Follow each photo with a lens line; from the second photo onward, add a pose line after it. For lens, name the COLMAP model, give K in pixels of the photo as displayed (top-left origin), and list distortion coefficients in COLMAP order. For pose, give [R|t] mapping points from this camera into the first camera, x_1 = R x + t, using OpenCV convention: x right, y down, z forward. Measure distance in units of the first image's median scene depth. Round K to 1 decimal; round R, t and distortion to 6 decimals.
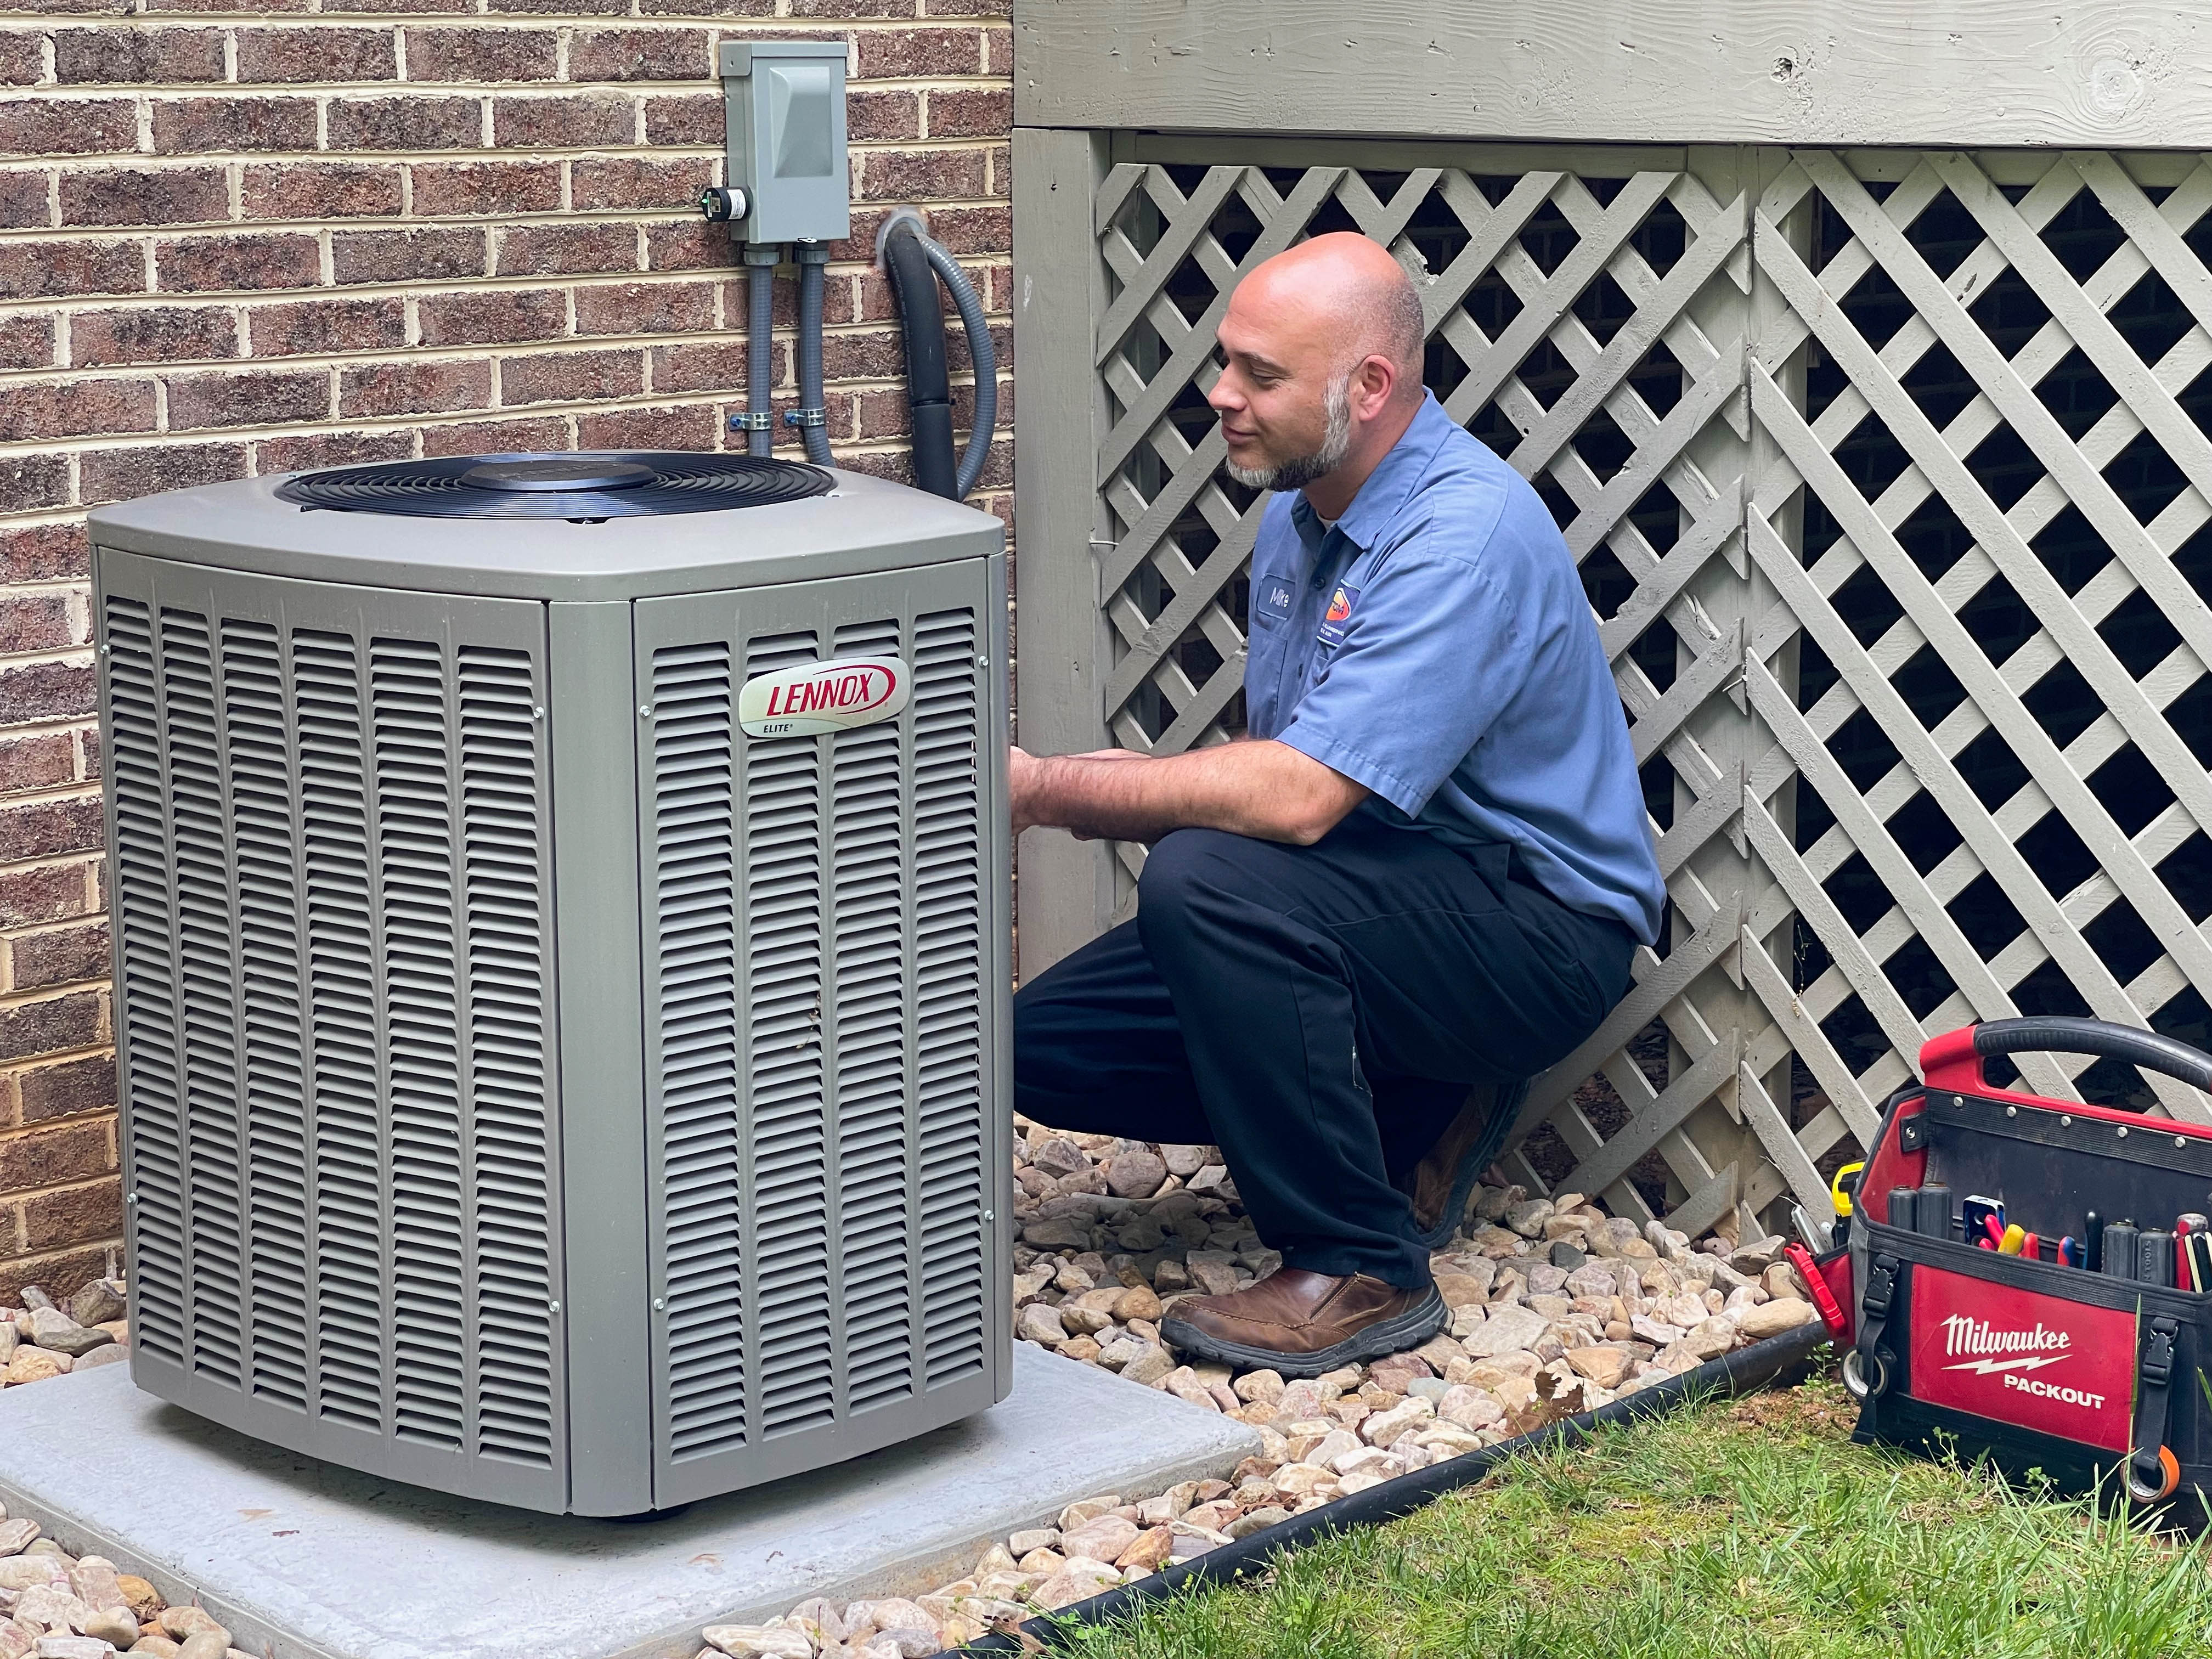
lens RADIAL K [[4149.2, 0, 1115.2], [0, 4149.2, 799.9], [0, 0, 1]] dist [0.288166, -0.837552]
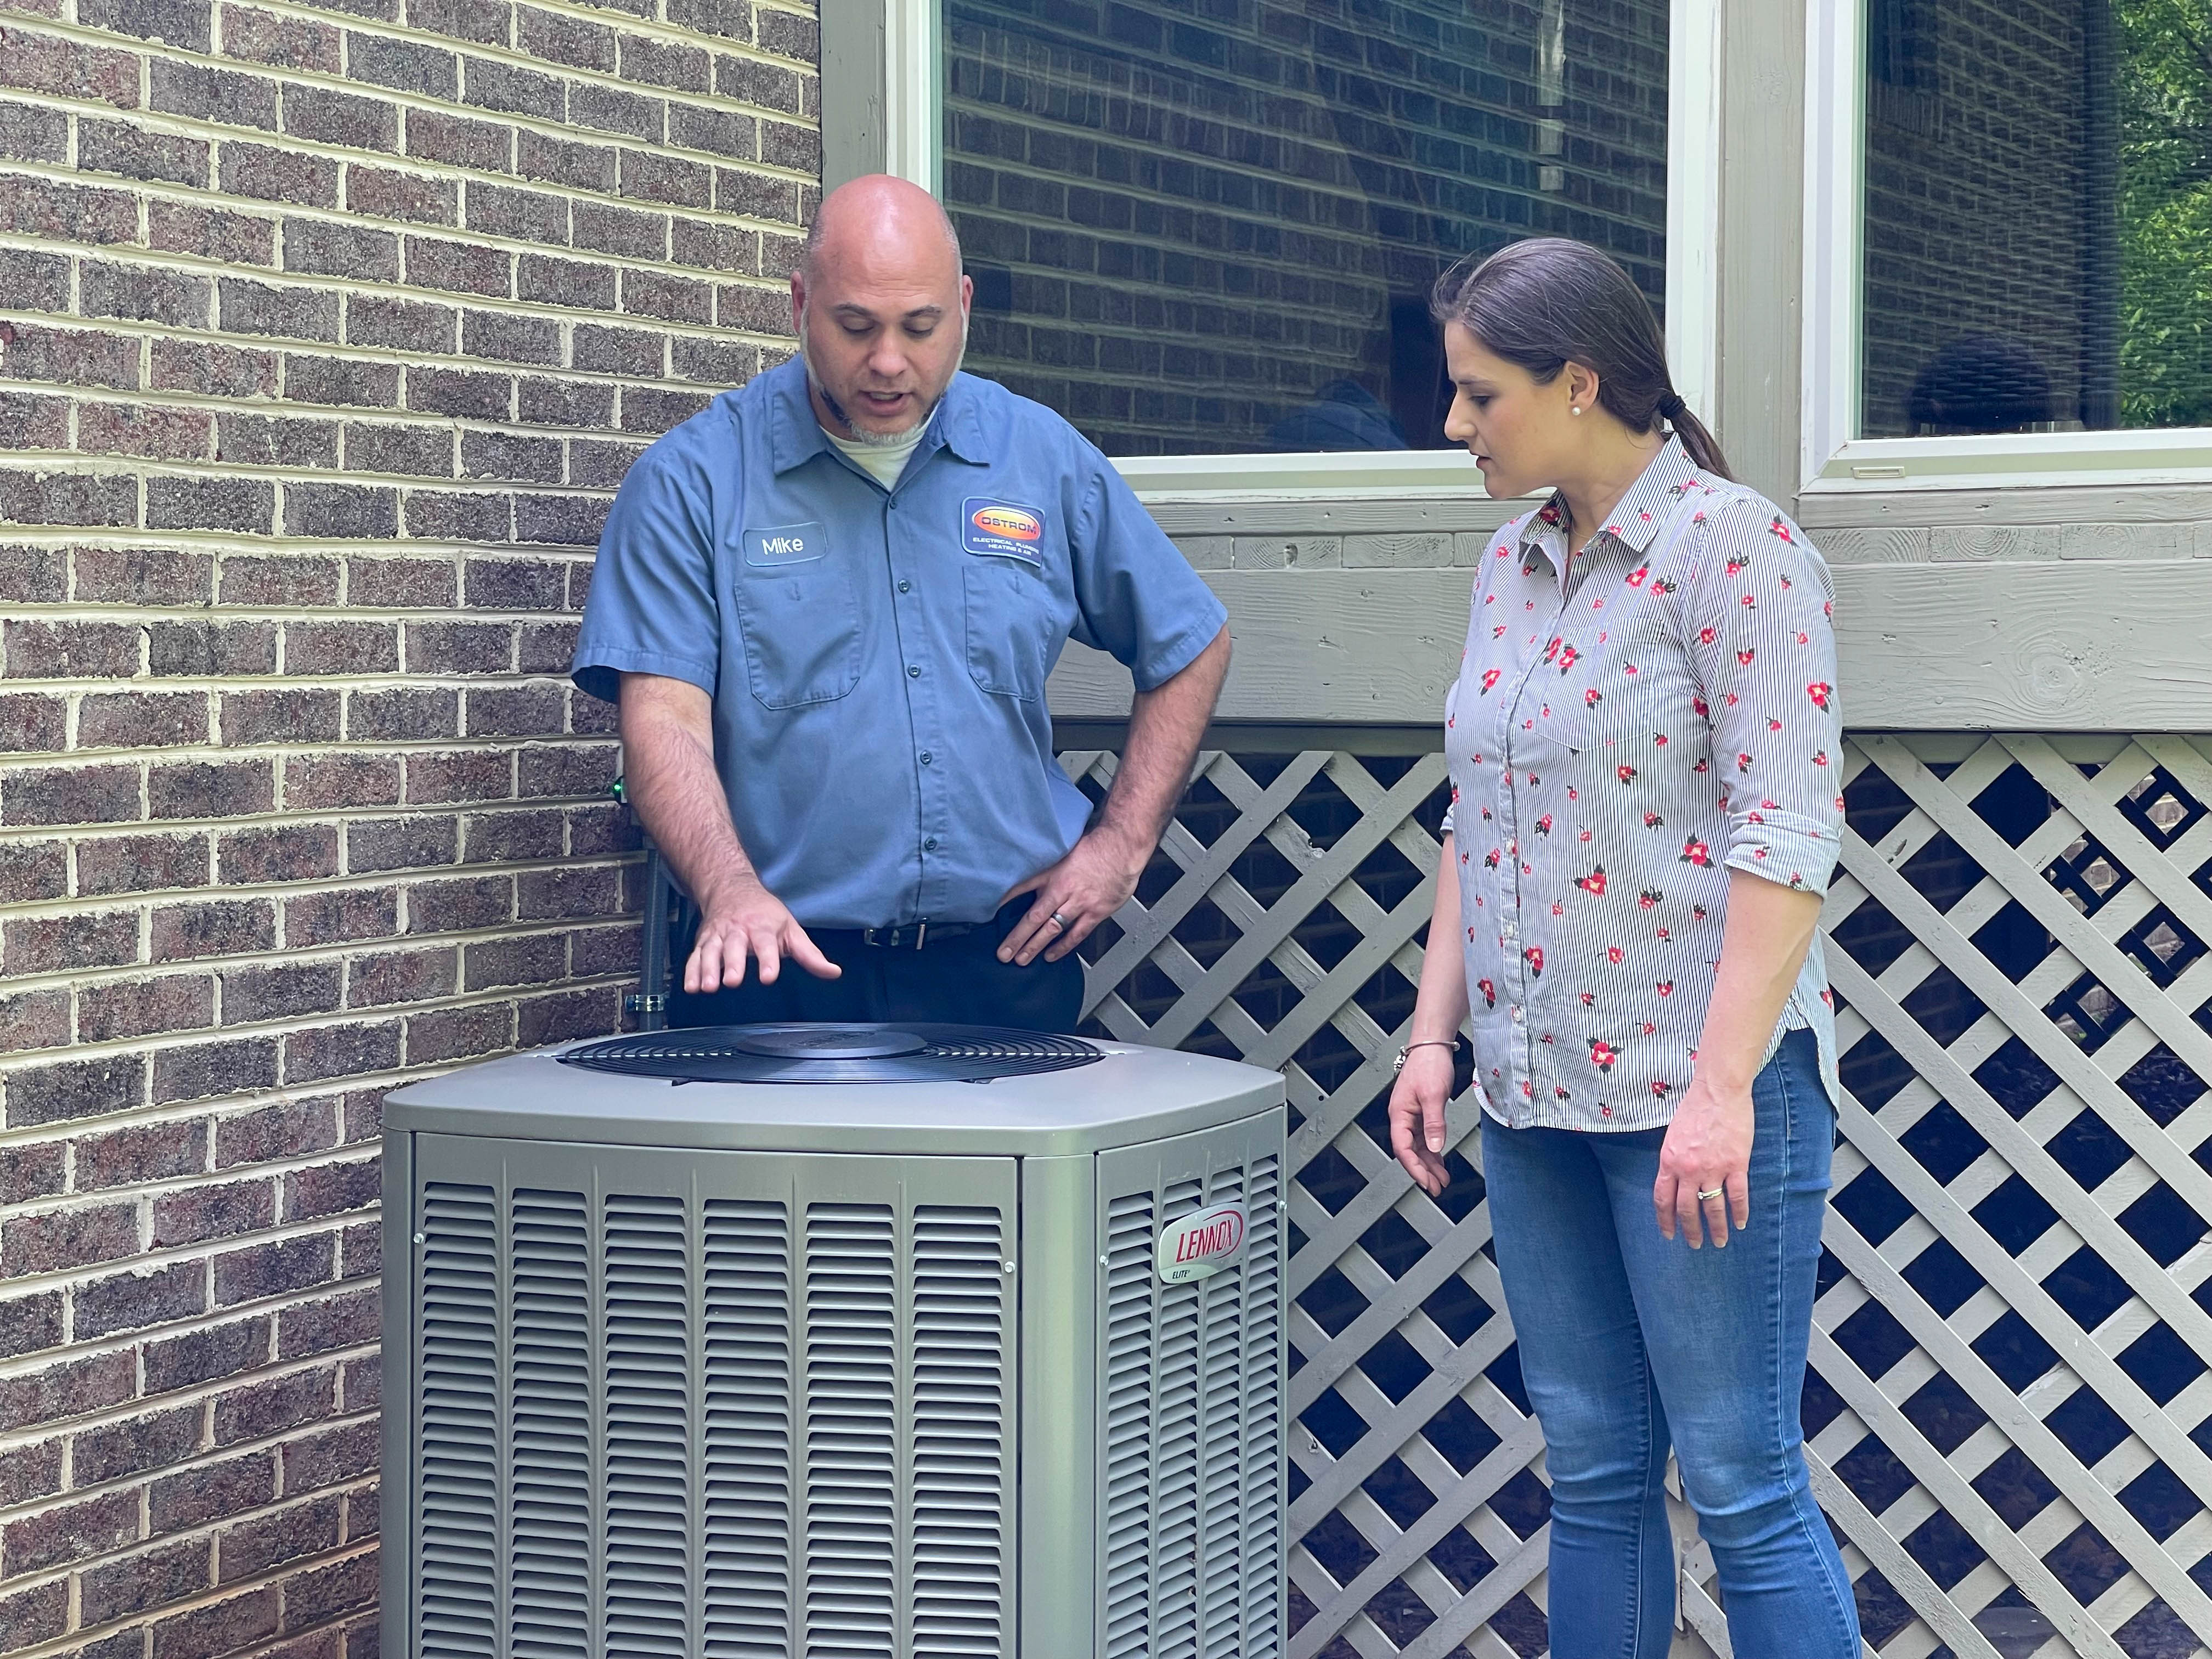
lens RADIAL K [[4111.7, 0, 1130.0], [0, 4111.7, 789.6], [0, 0, 1]] dist [0.261310, -0.611653]
pose [[0.935519, -0.008518, 0.353174, -0.366252], [0.060862, 0.988648, -0.137372, 0.002961], [-0.347995, 0.150009, 0.925417, 0.030221]]
